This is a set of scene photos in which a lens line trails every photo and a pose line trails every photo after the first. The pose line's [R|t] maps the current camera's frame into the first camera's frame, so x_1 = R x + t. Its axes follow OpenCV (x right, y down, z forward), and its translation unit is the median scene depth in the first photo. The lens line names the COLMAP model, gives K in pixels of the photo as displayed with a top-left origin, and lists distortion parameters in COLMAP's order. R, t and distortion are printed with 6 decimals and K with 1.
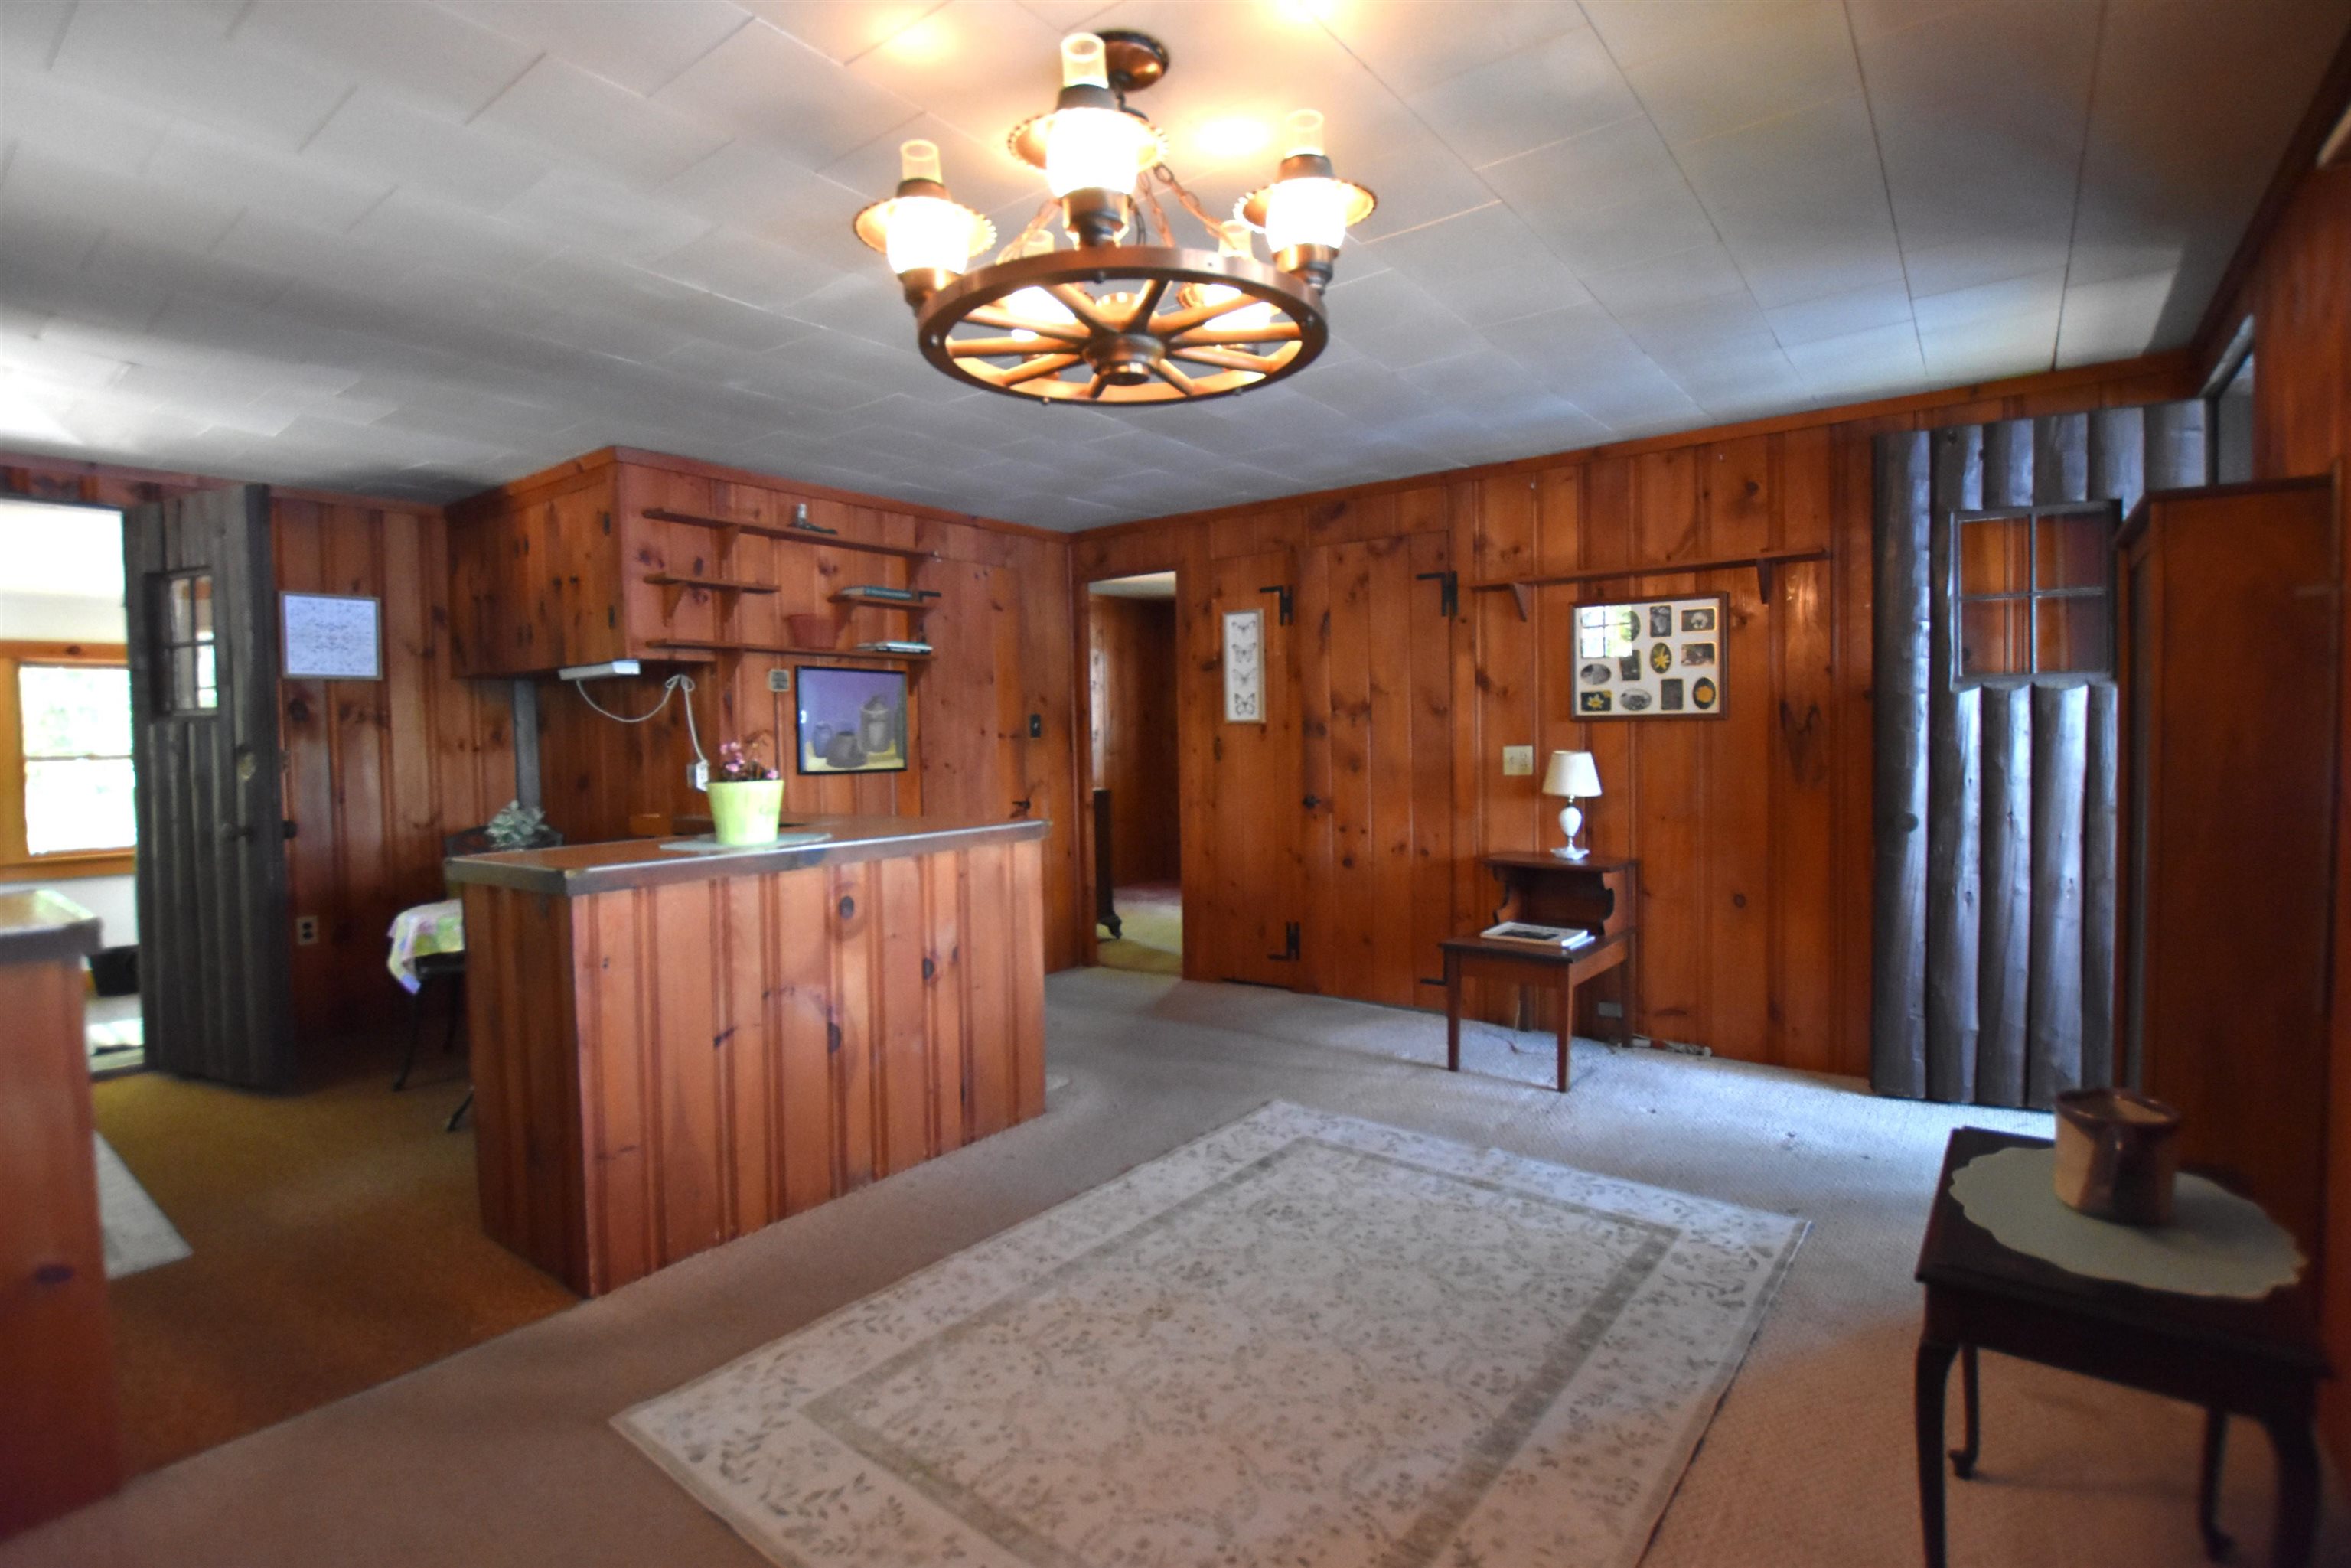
lens RADIAL K [[1095.9, 0, 1190.9], [0, 1095.9, 782.2], [0, 0, 1]] dist [-0.036154, -0.000009]
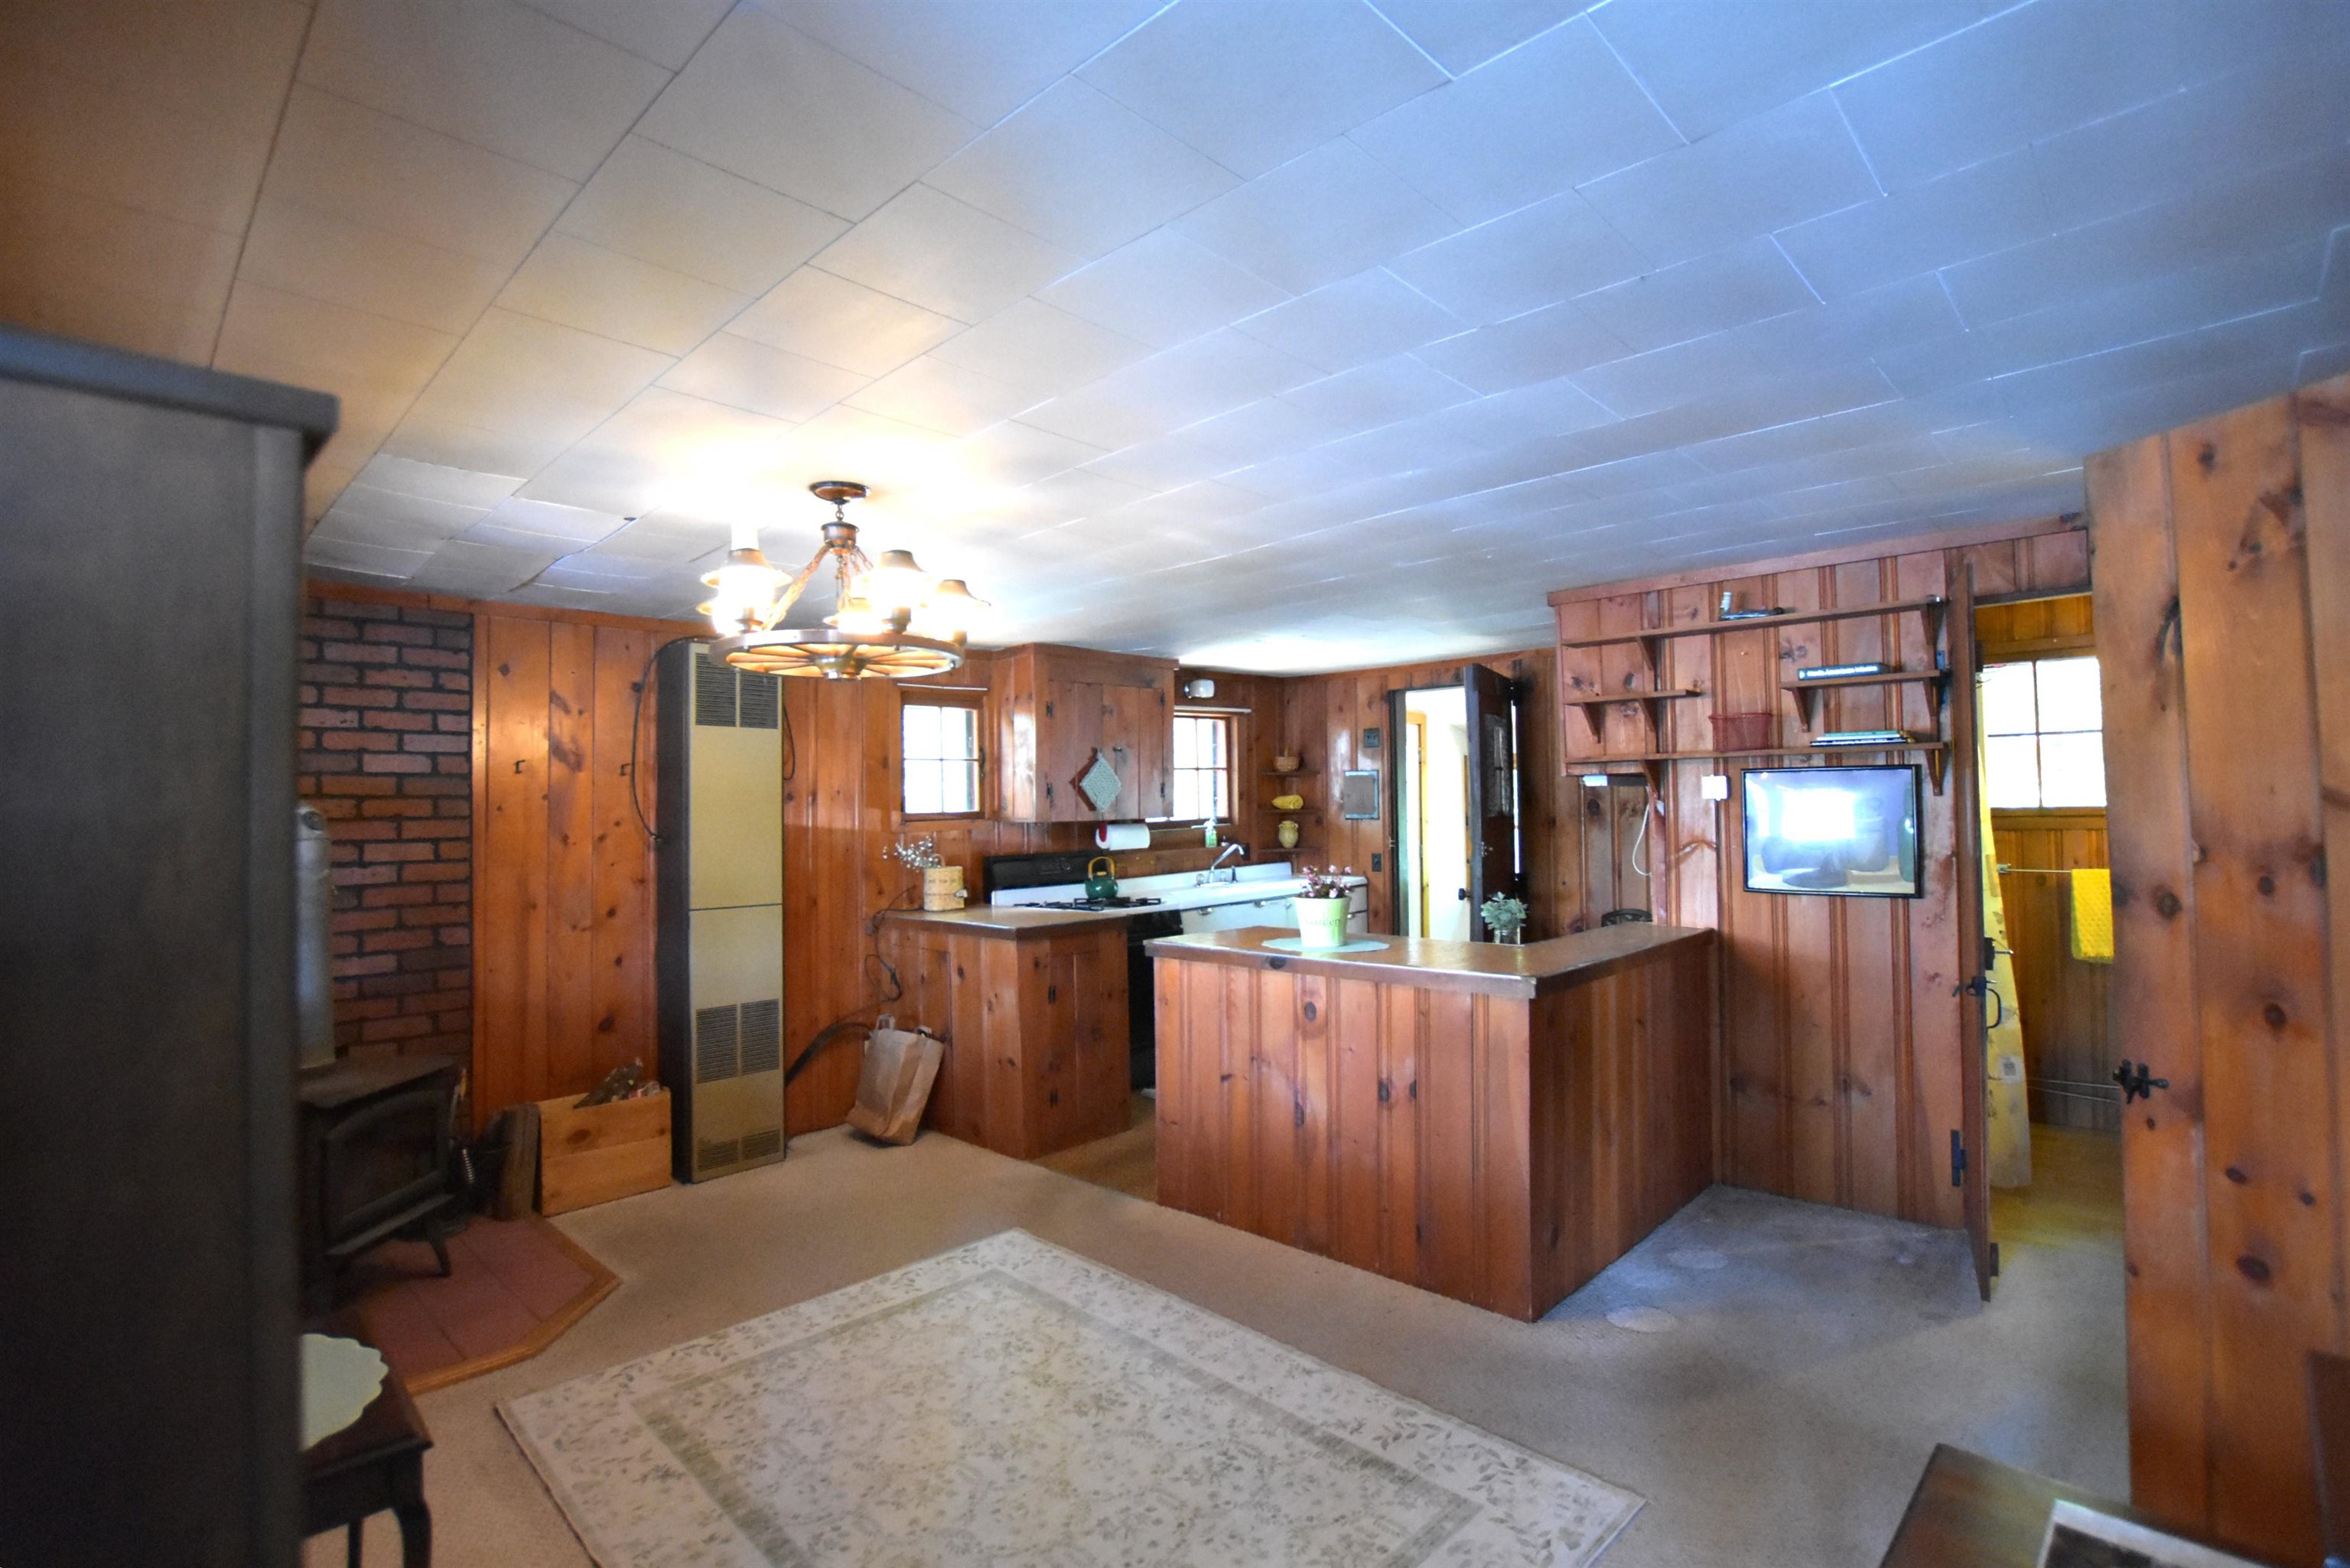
lens RADIAL K [[1095.4, 0, 1190.4], [0, 1095.4, 782.2], [0, 0, 1]] dist [-0.036154, -0.000009]
pose [[-0.117989, -0.003163, -0.993010, 0.877575], [-0.025251, 0.999681, -0.000183, -0.130129], [0.992694, 0.025053, -0.118031, 1.000314]]
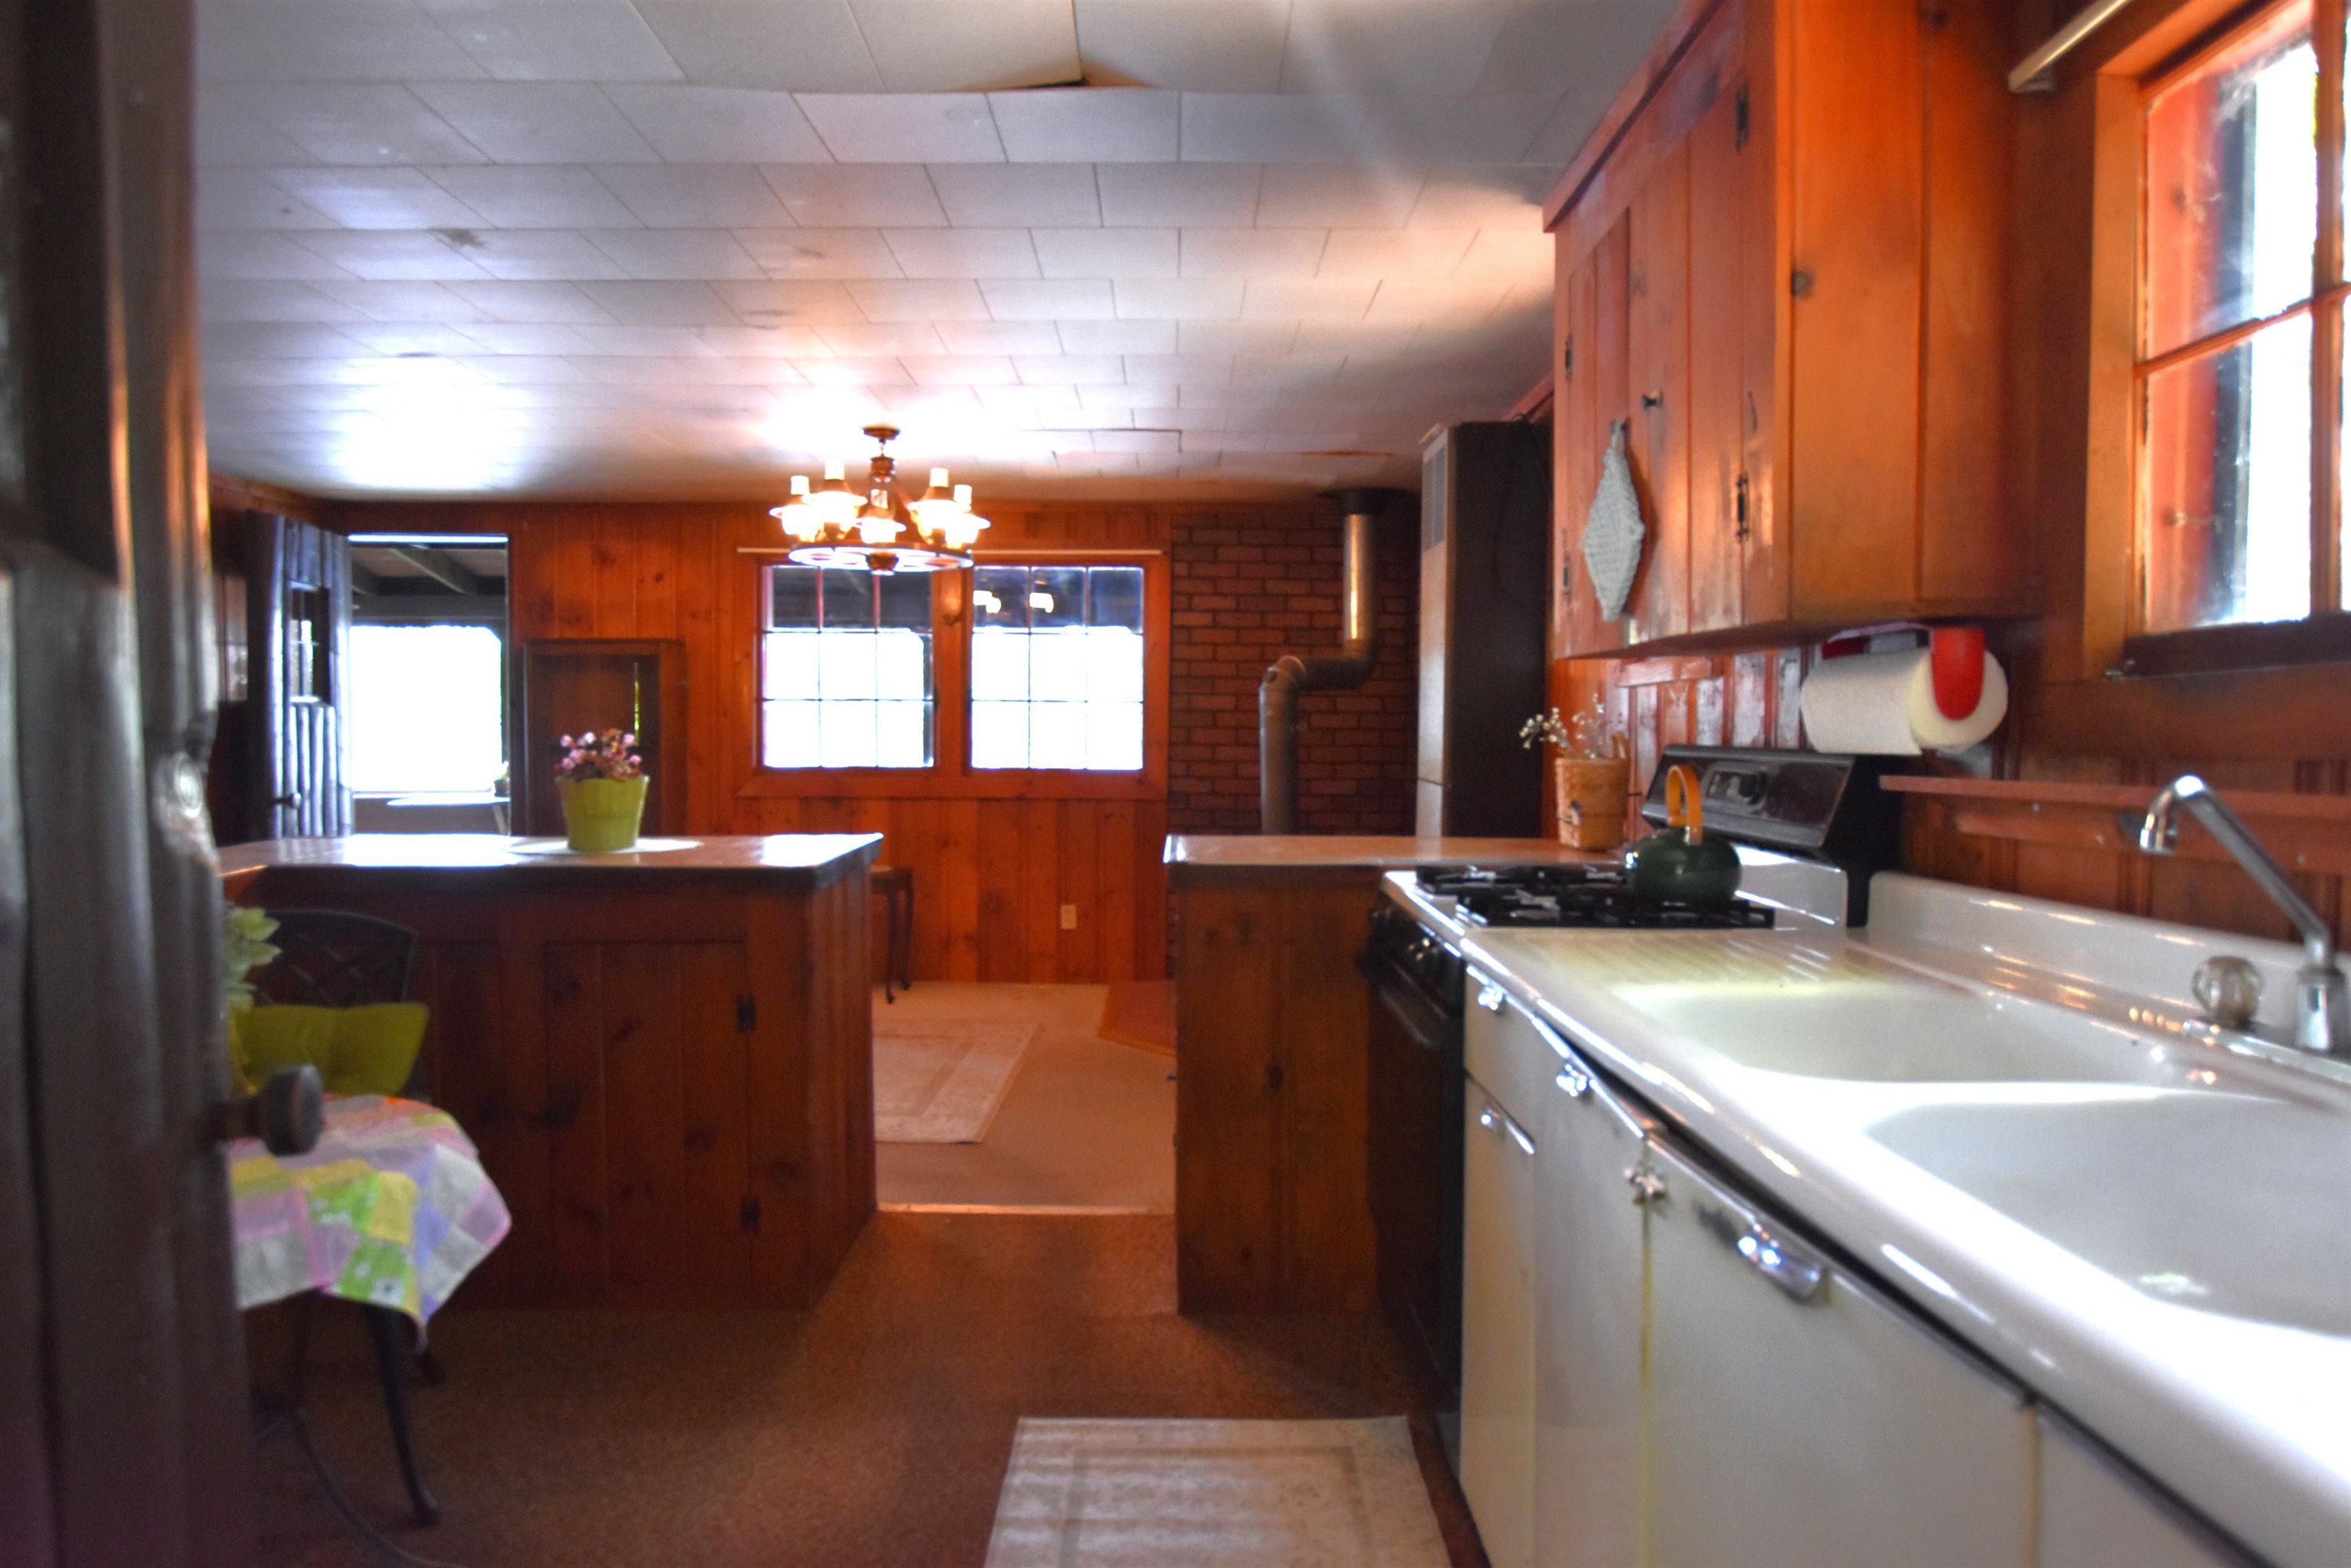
lens RADIAL K [[1319.2, 0, 1159.1], [0, 1319.2, 772.6], [0, 0, 1]] dist [-0.022198, 0.000152]
pose [[-0.592334, -0.009804, 0.805633, -1.523457], [0.048193, 0.997704, 0.047575, -0.028789], [-0.804250, 0.067006, -0.590502, 1.270414]]
